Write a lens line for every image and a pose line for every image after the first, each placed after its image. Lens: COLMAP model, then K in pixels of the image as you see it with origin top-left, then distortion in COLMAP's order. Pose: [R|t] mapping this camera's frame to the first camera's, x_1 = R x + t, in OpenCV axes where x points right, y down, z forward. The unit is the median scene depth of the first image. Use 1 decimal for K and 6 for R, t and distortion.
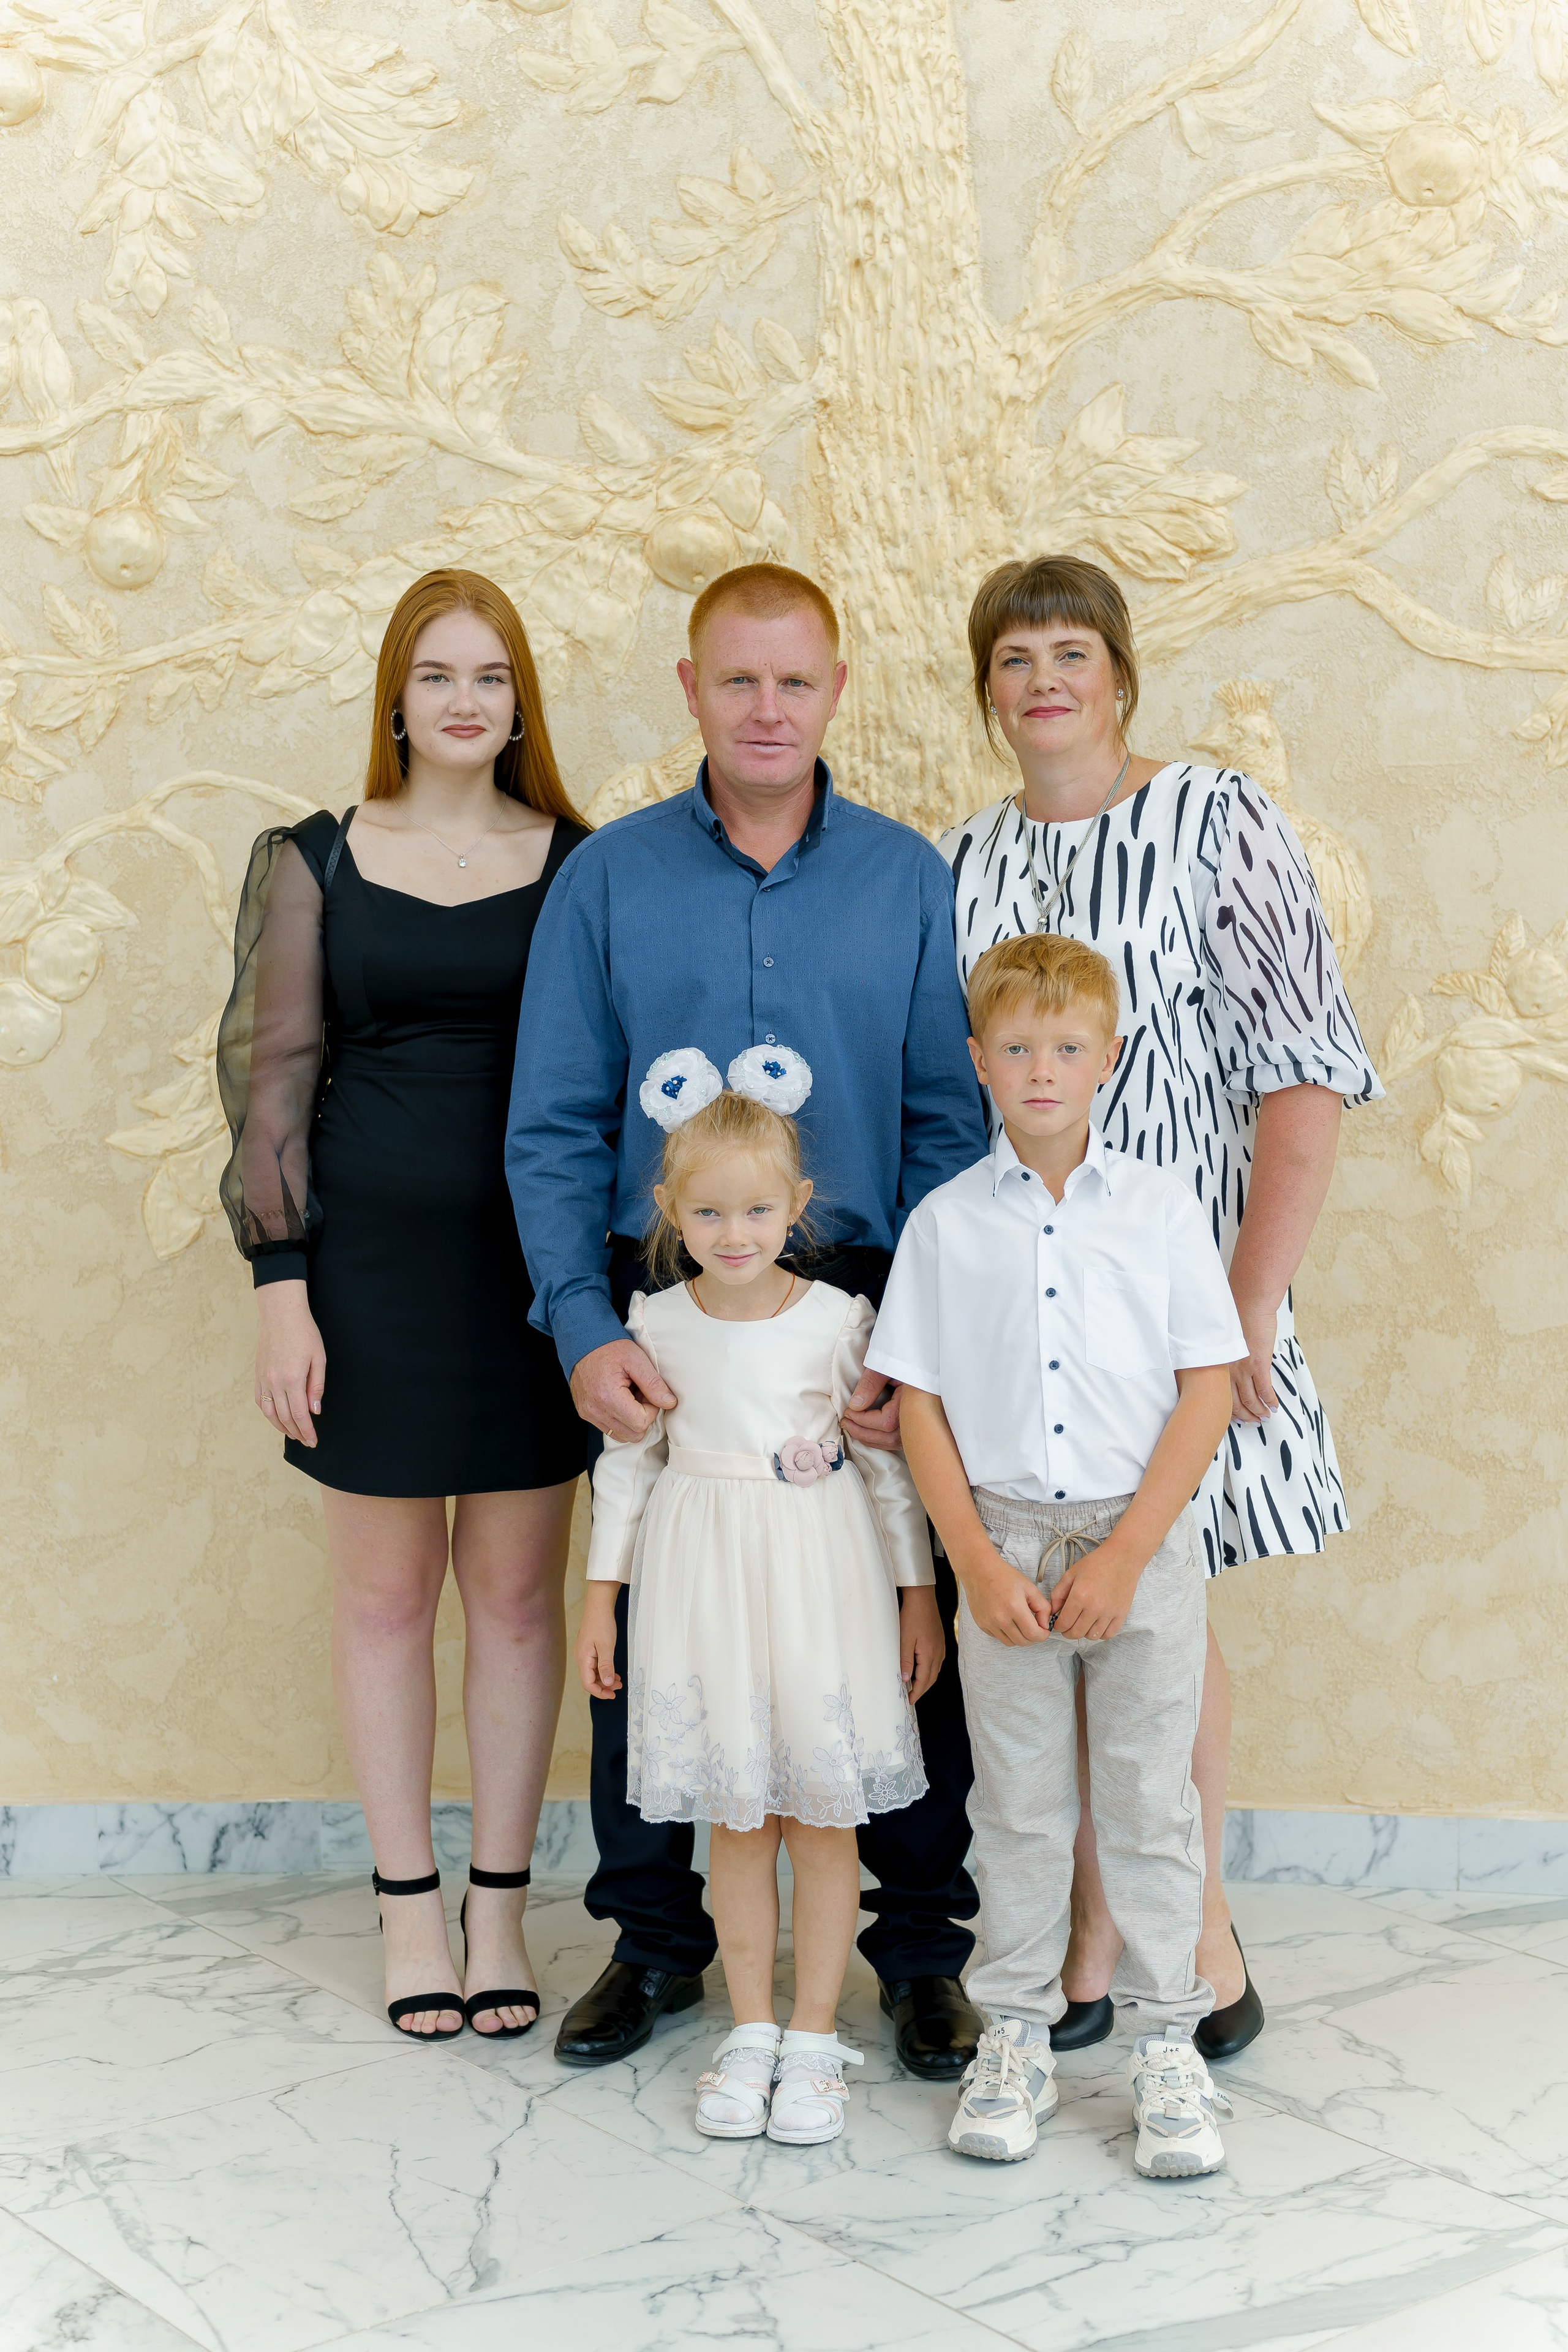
lens RADIAL K [[4034.7, 0, 751.6], [0, 4034.7, 1225.1], [0, 0, 1]] dist [0.049878, 0.000000]
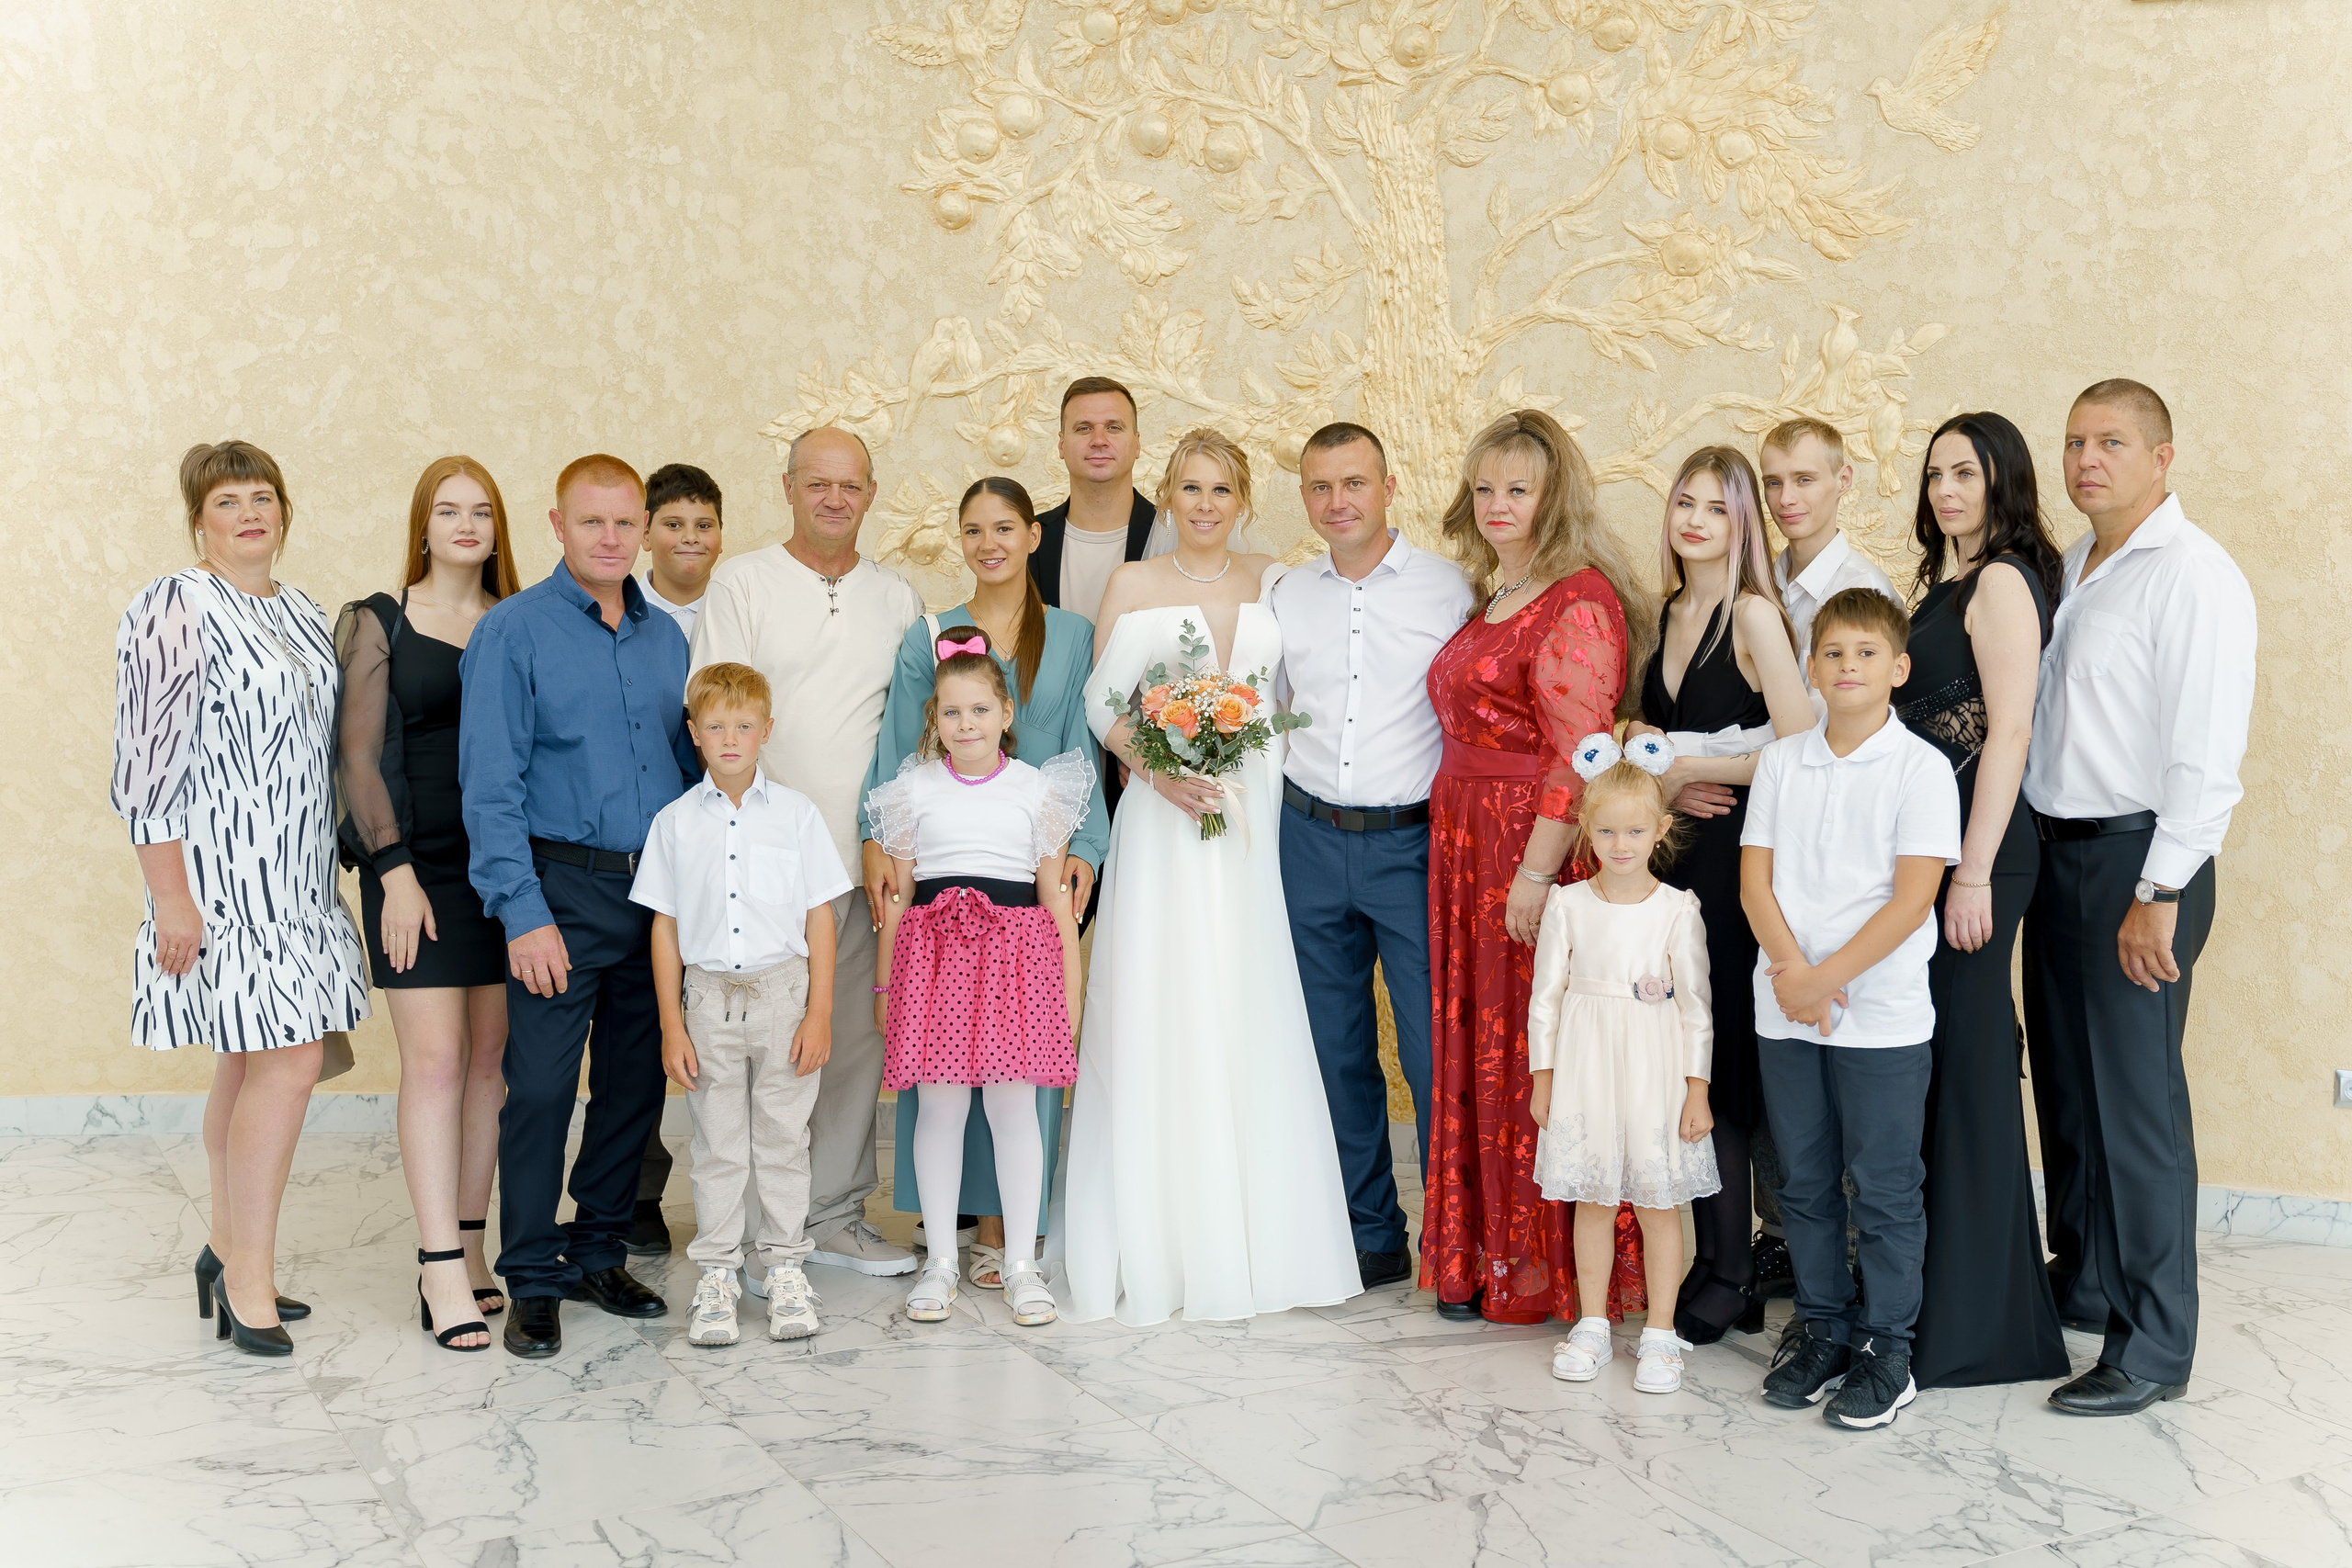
lens RADIAL K [[2610.3, 0, 1176.0], [0, 2610.3, 786.5], [0, 0, 1]] dist [0.024465, 0.000000]
pose [[0.990639, 0.032498, -0.132585, 0.099125], [-0.037079, 0.998792, -0.032232, 0.032999], [0.131377, 0.036847, 0.990647, -0.221664]]
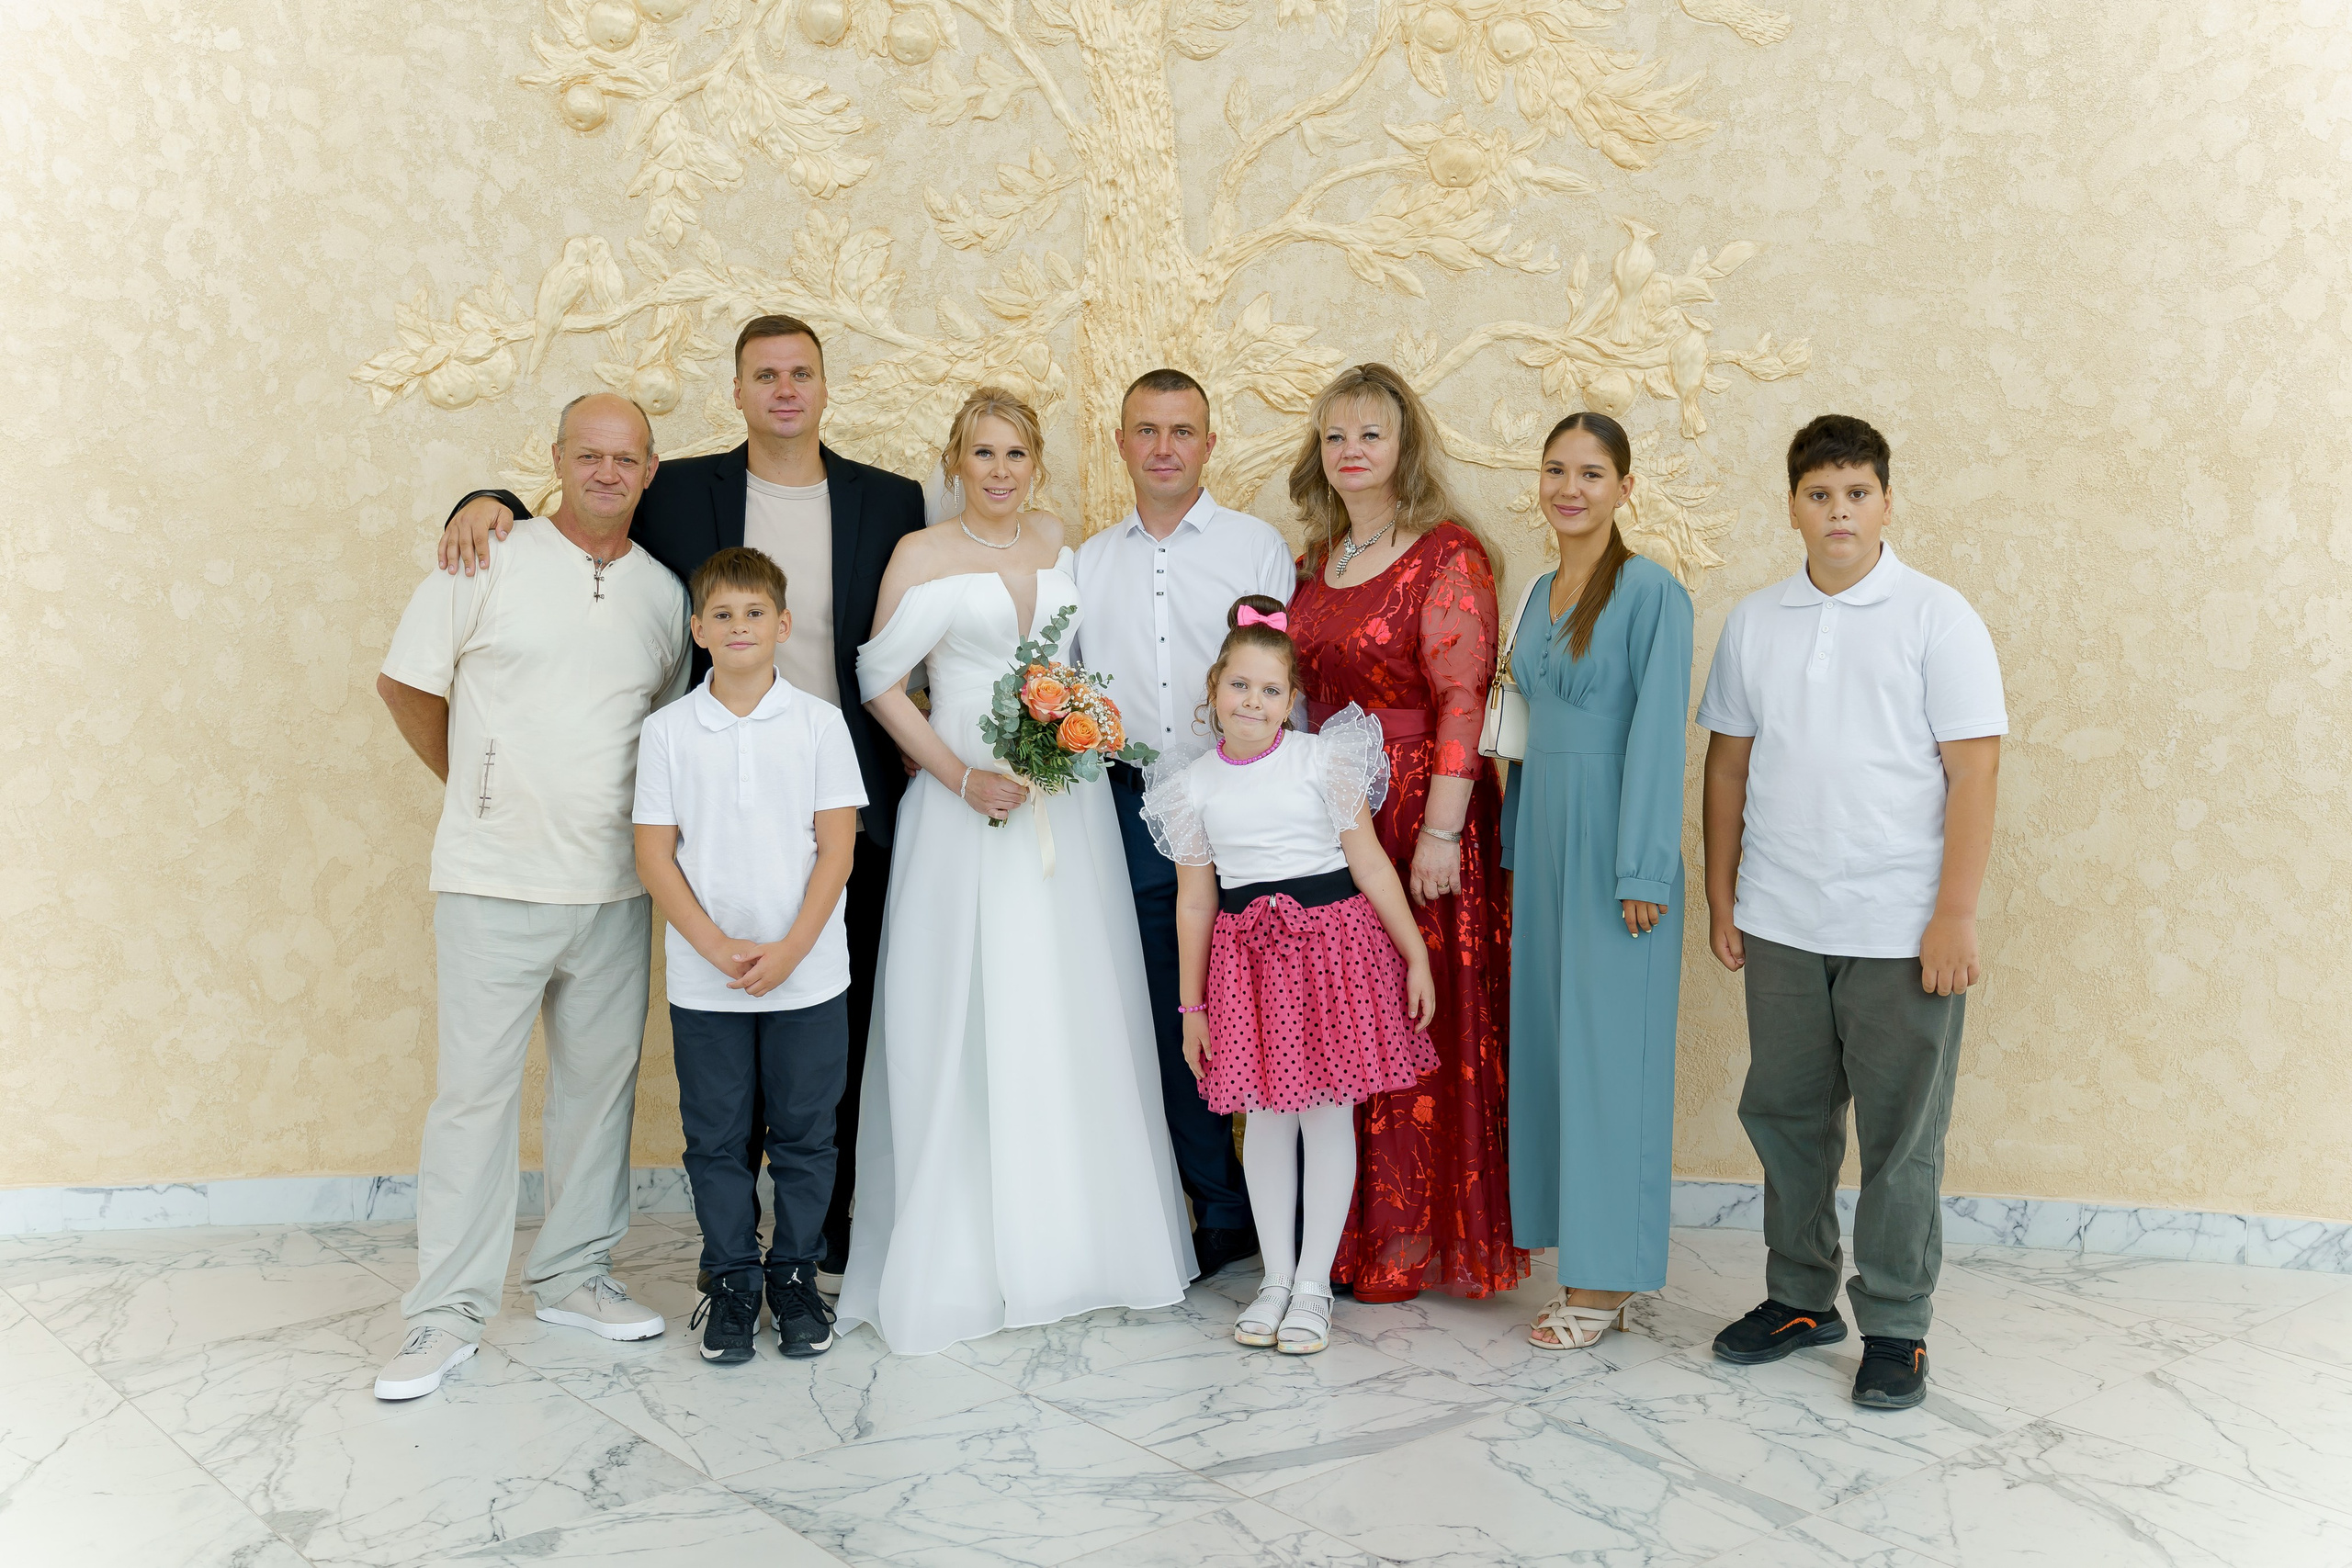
lens RADIAL K [[2683.4, 0, 1137.9], [0, 2683.4, 781.3], [0, 0, 1]] dist [0.017457, 0.000000]
pose [[0.999772, 0.001318, 0.021297, 0.015720], [-0.001043, 0.999916, -0.012907, 0.003168], [-0.021312, 0.012881, 0.999690, -0.079028]]
